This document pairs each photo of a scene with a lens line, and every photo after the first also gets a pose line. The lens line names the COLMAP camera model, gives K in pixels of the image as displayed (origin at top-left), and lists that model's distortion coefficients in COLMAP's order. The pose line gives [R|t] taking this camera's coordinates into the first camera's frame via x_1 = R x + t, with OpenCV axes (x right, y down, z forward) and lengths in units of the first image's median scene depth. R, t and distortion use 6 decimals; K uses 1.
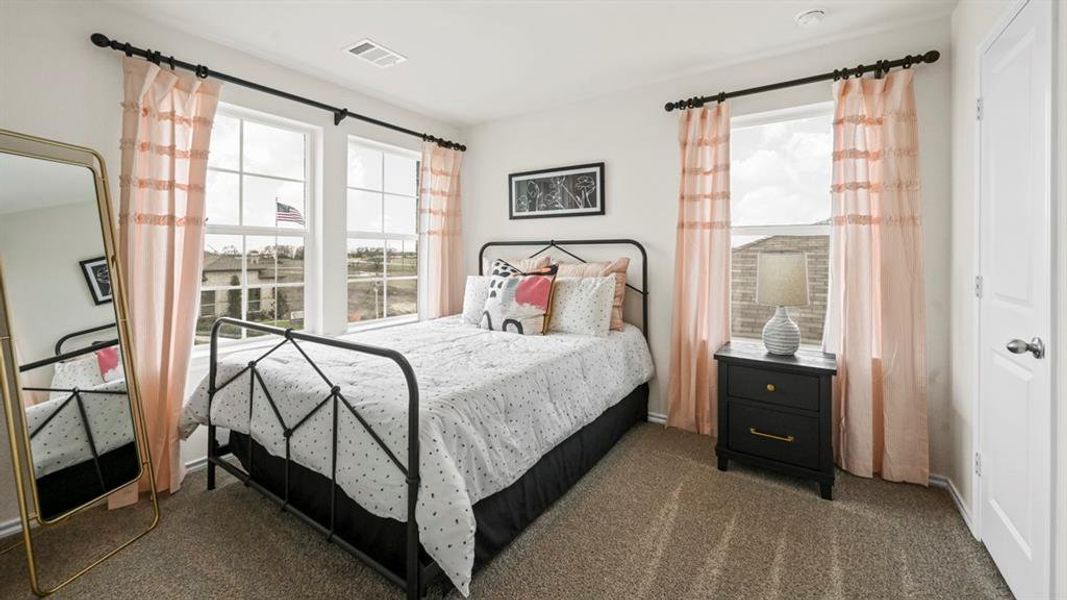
lens RADIAL K [[422.9, 0, 529.2], [0, 422.9, 250.0], [0, 0, 1]] dist [-0.002488, 0.001909]
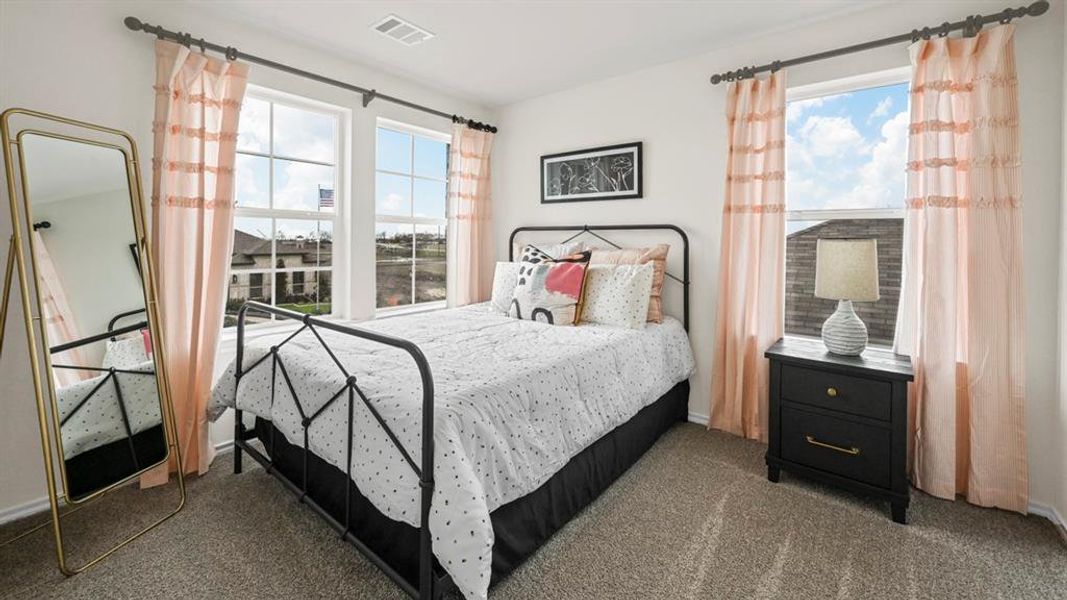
lens RADIAL K [[422.9, 0, 530.6], [0, 422.9, 240.0], [0, 0, 1]] dist [-0.002488, 0.001909]
pose [[0.996593, 0.006995, -0.082182, 0.013061], [-0.006369, 0.999949, 0.007881, 0.004725], [0.082233, -0.007331, 0.996586, 0.065864]]
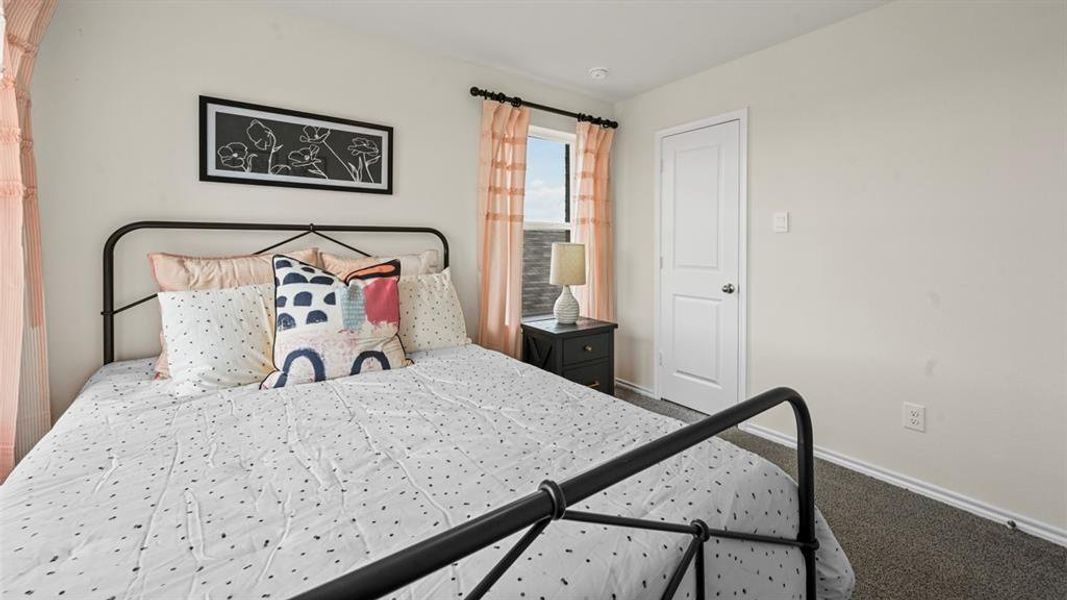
lens RADIAL K [[422.9, 0, 540.9], [0, 422.9, 241.8], [0, 0, 1]] dist [-0.002488, 0.001909]
pose [[0.330630, 0.006145, 0.943740, -0.623679], [-0.006886, 0.999968, -0.004099, 0.006311], [-0.943735, -0.005143, 0.330662, 0.644613]]
